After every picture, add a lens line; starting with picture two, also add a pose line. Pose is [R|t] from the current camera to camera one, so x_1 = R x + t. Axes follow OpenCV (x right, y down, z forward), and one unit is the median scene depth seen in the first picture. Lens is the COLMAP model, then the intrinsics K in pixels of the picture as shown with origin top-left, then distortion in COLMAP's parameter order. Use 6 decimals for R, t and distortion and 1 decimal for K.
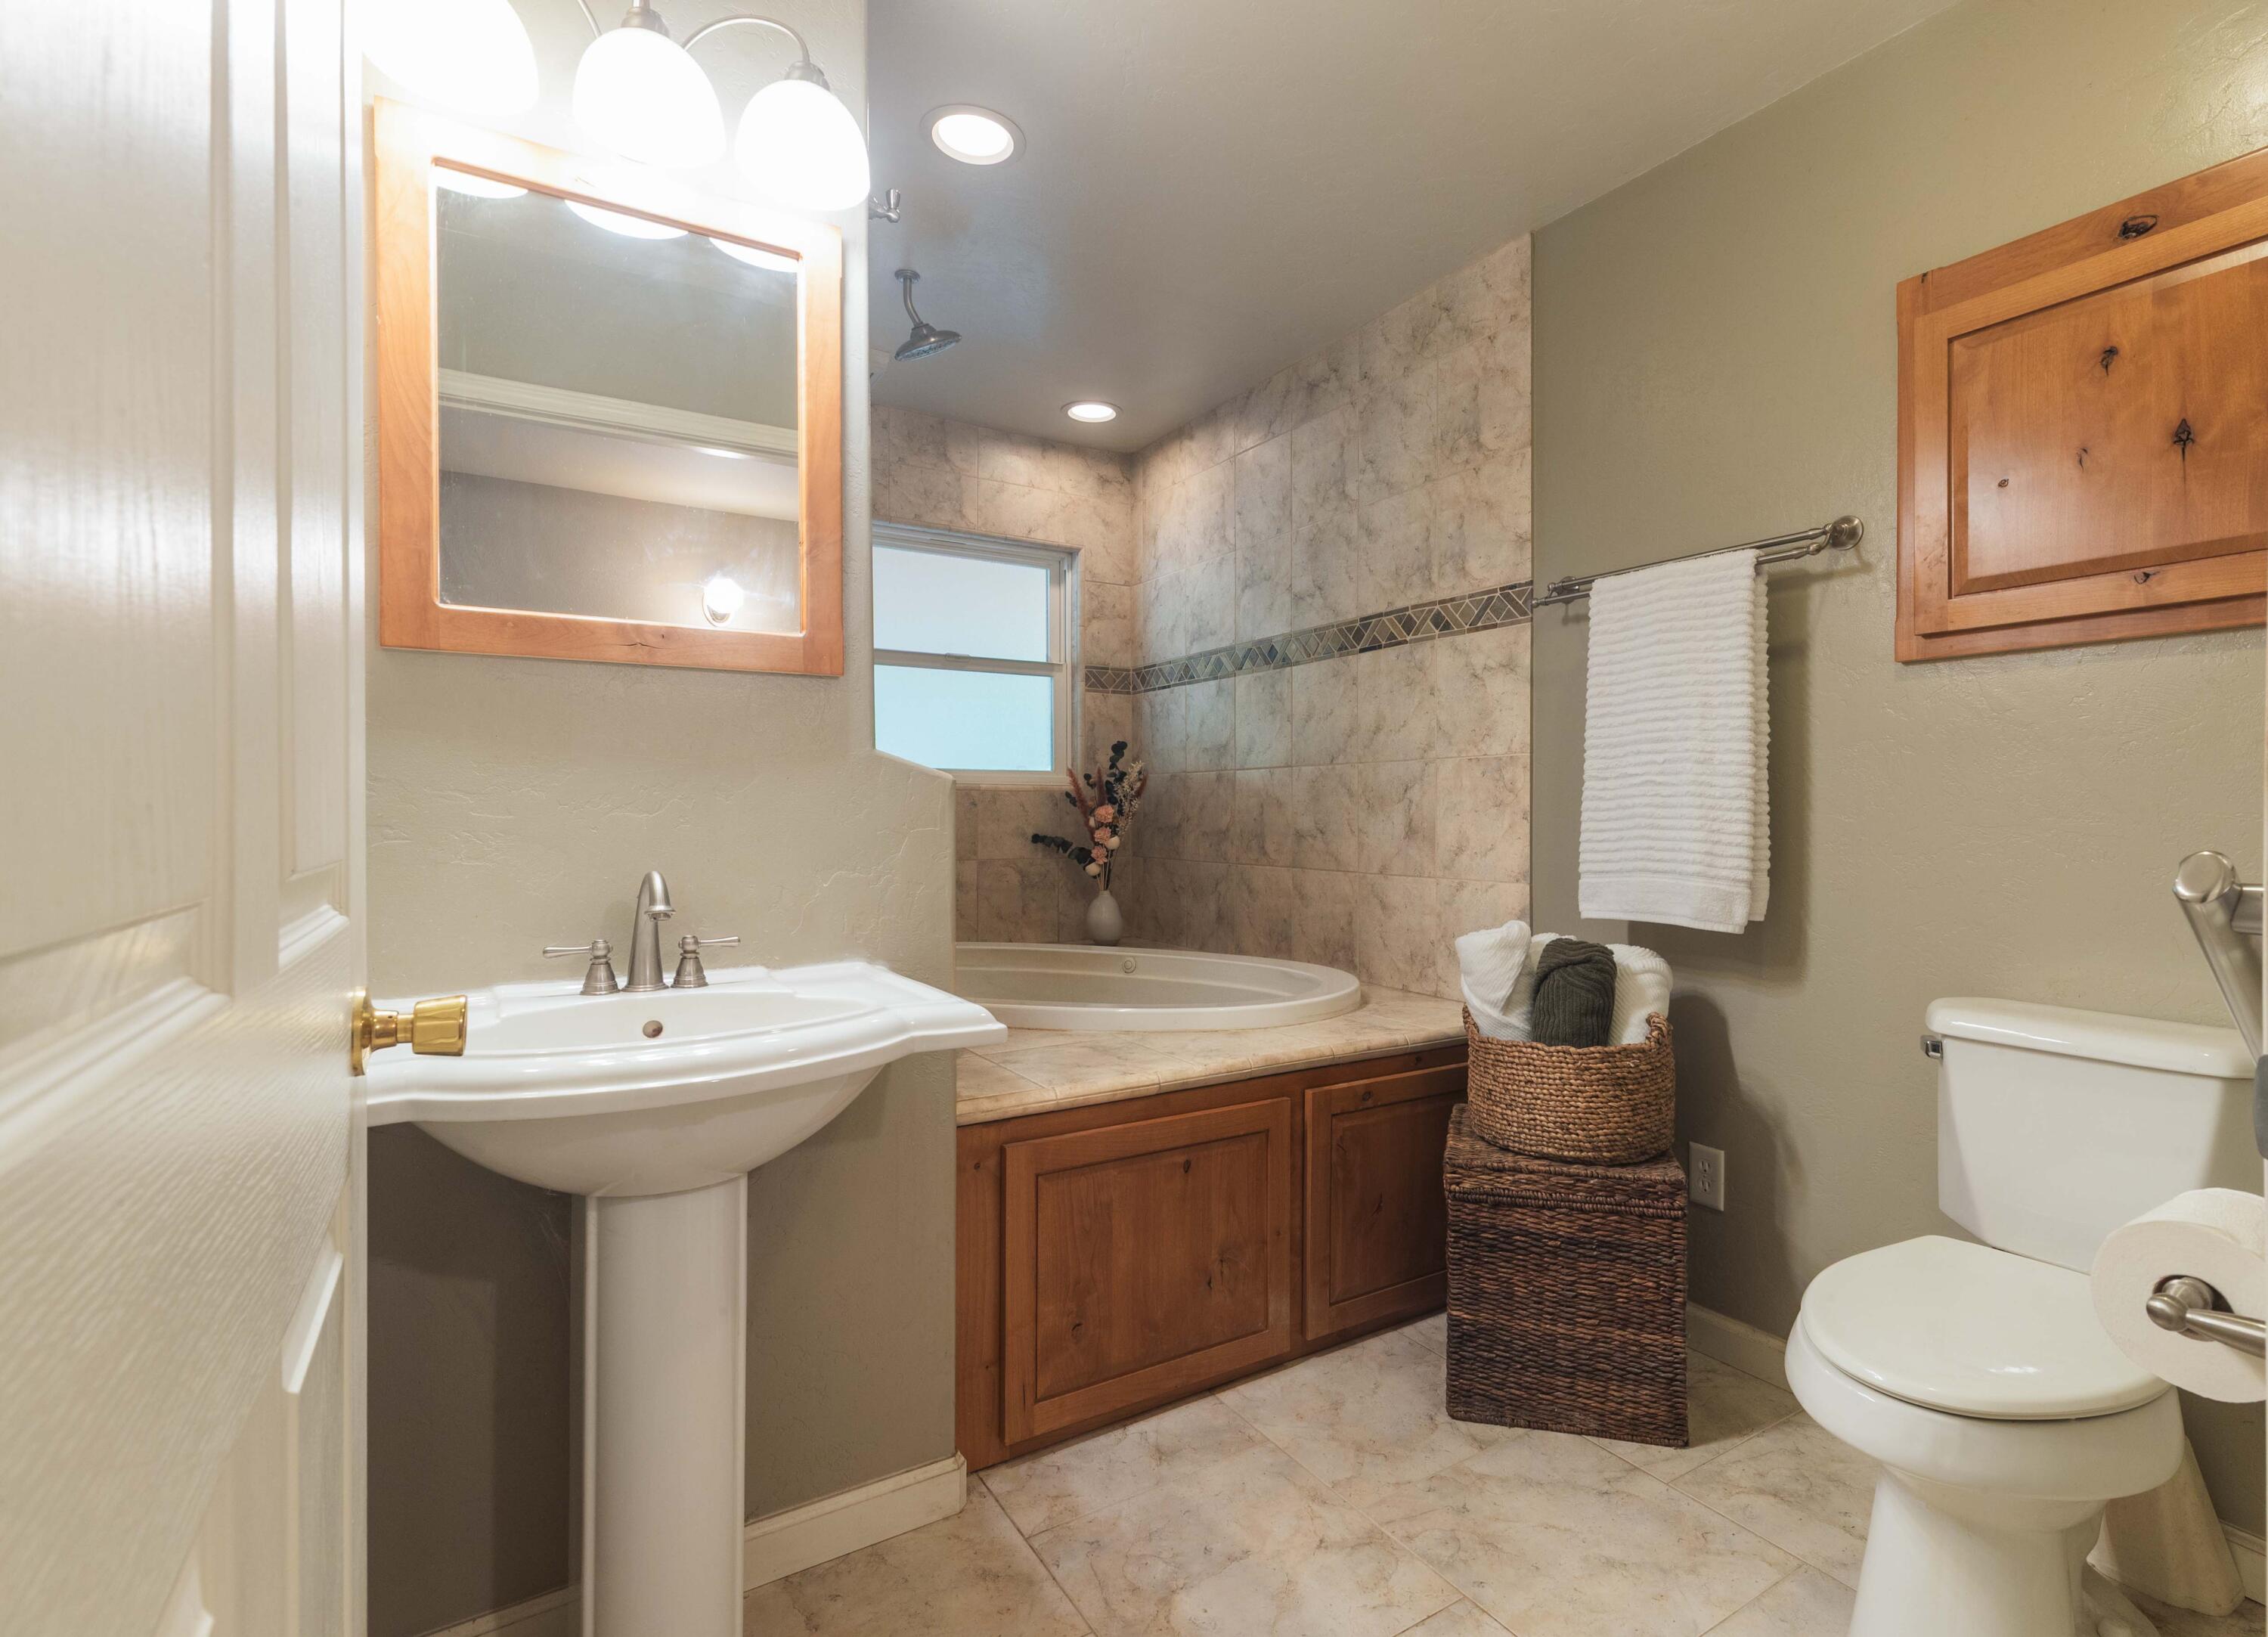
lens RADIAL K [[1086.3, 0, 1141.6], [0, 1086.3, 814.5], [0, 0, 1]] dist [0.016588, 0.000134]
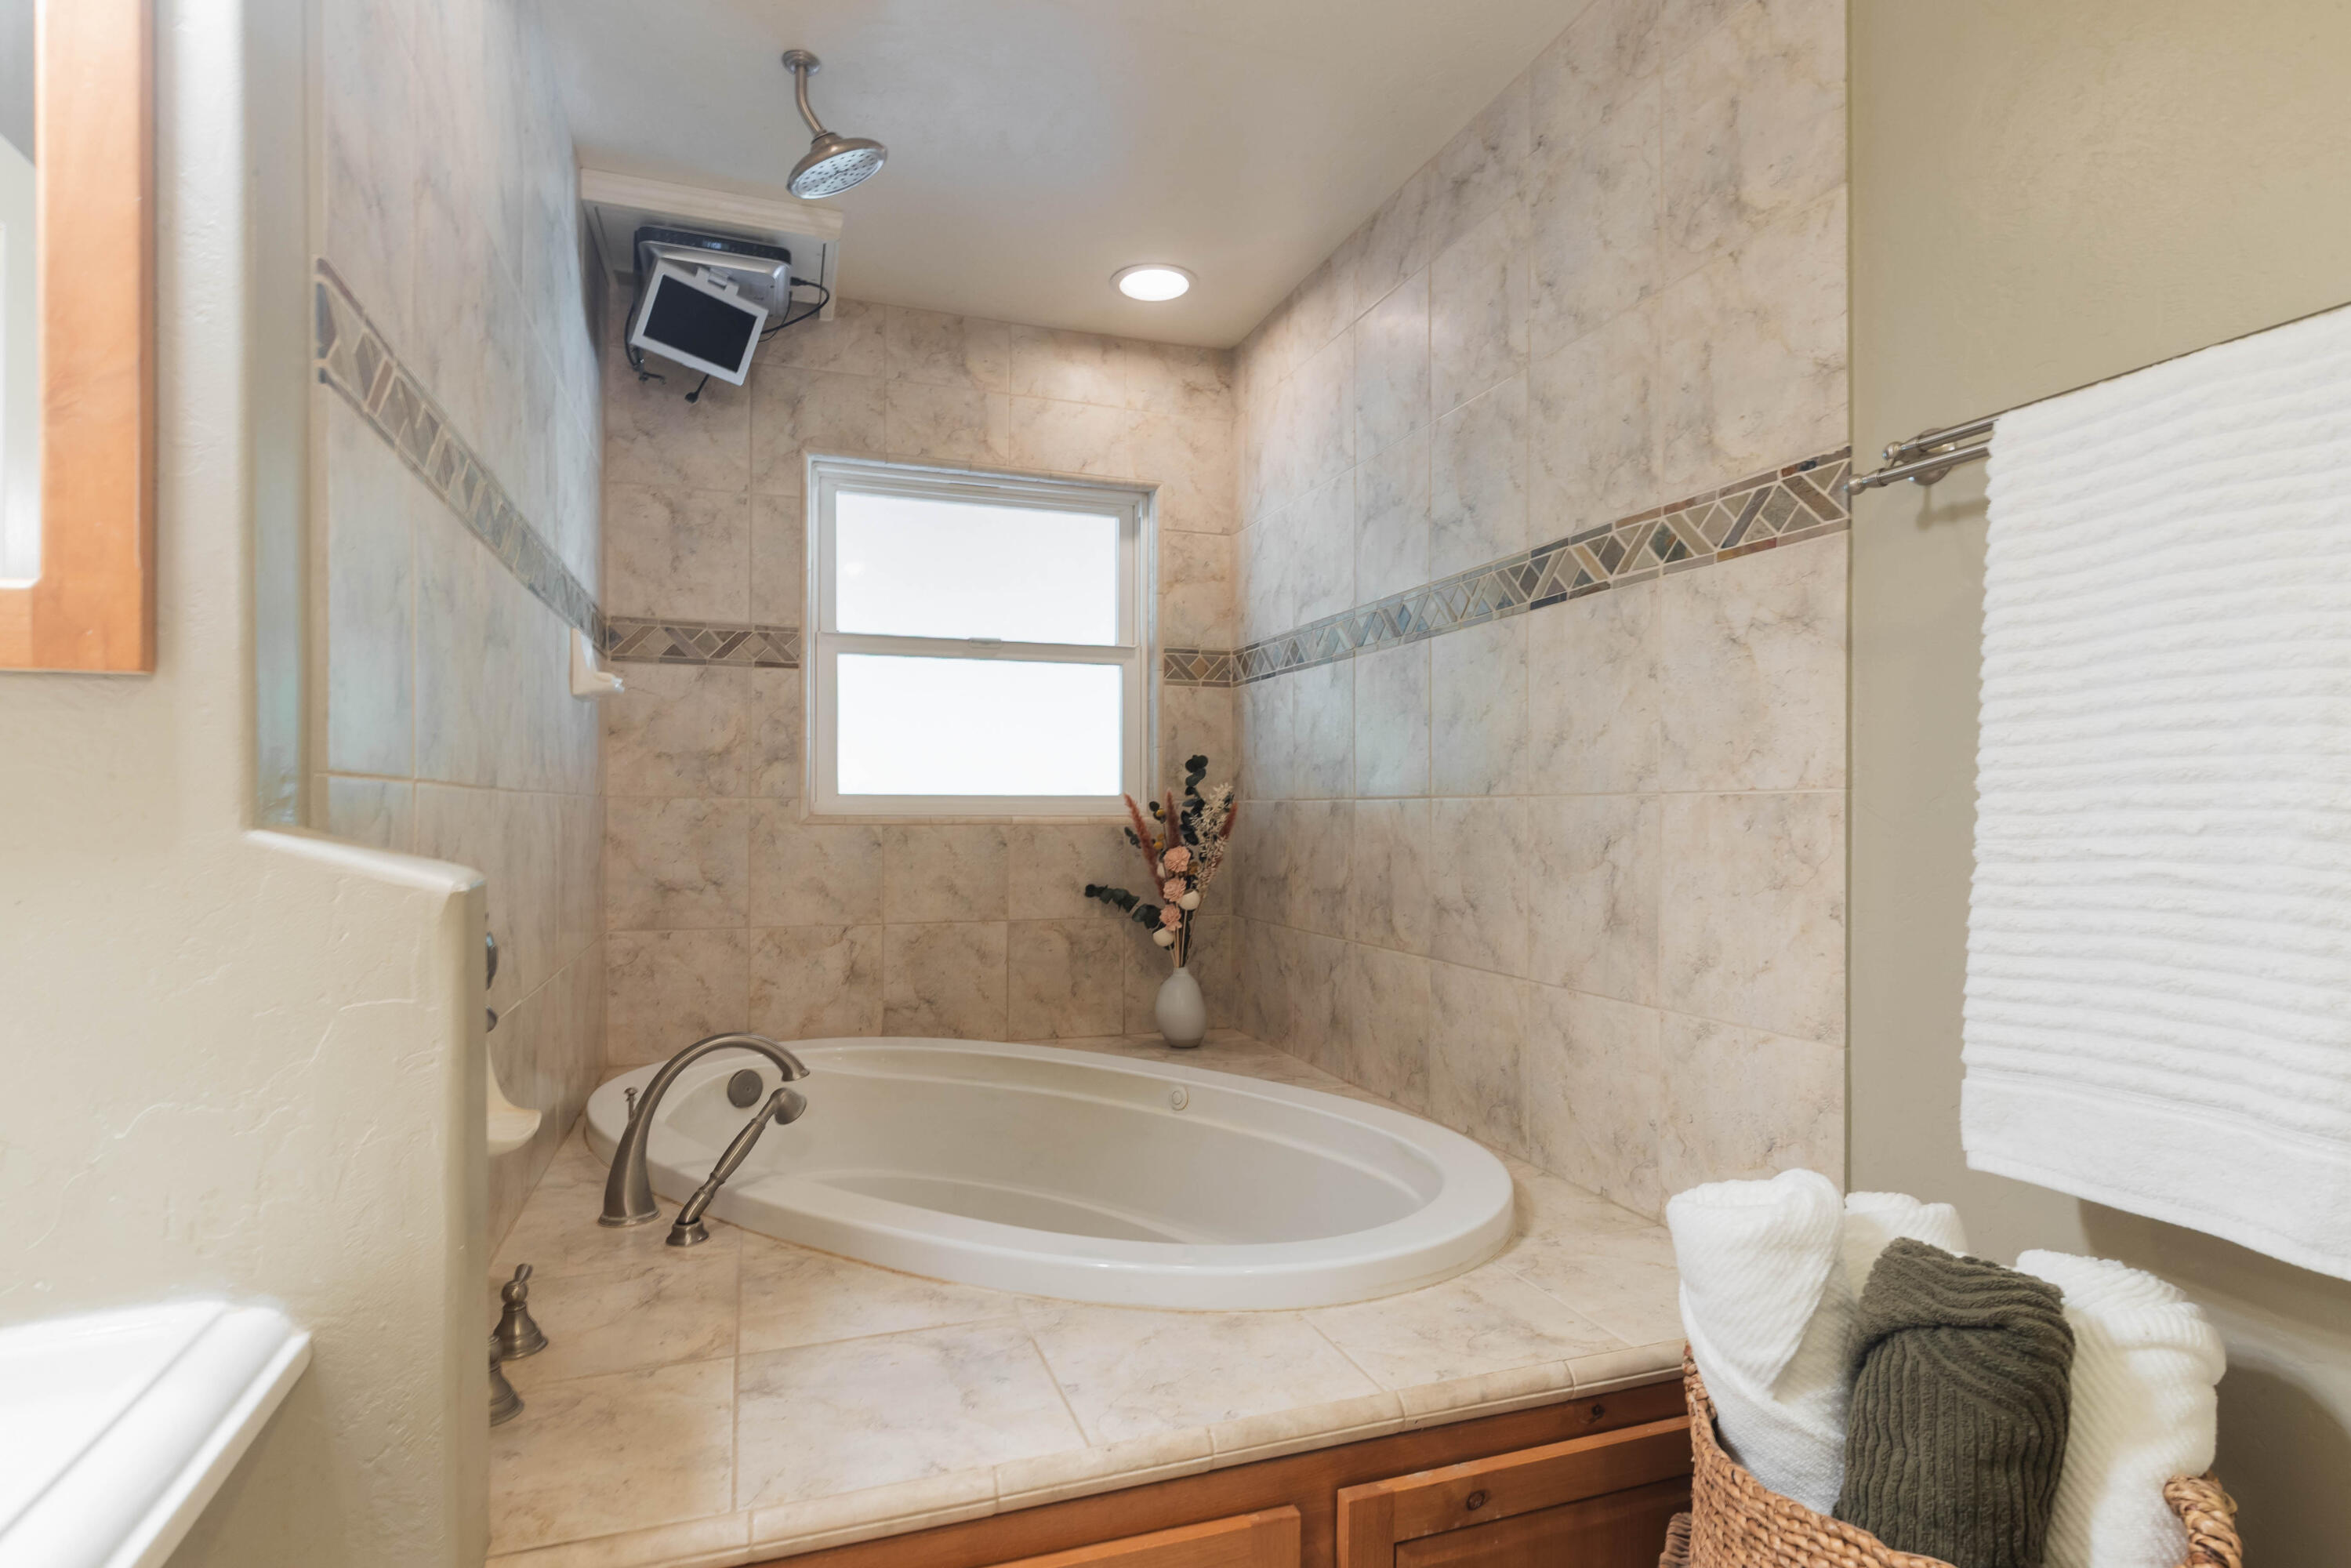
lens RADIAL K [[1170.0, 0, 1131.6], [0, 1170.0, 820.4], [0, 0, 1]] dist [-0.000396, -0.000738]
pose [[0.978005, -0.000554, -0.208581, 0.129860], [0.001386, 0.999992, 0.003840, -0.039326], [0.208577, -0.004044, 0.977998, 0.355643]]
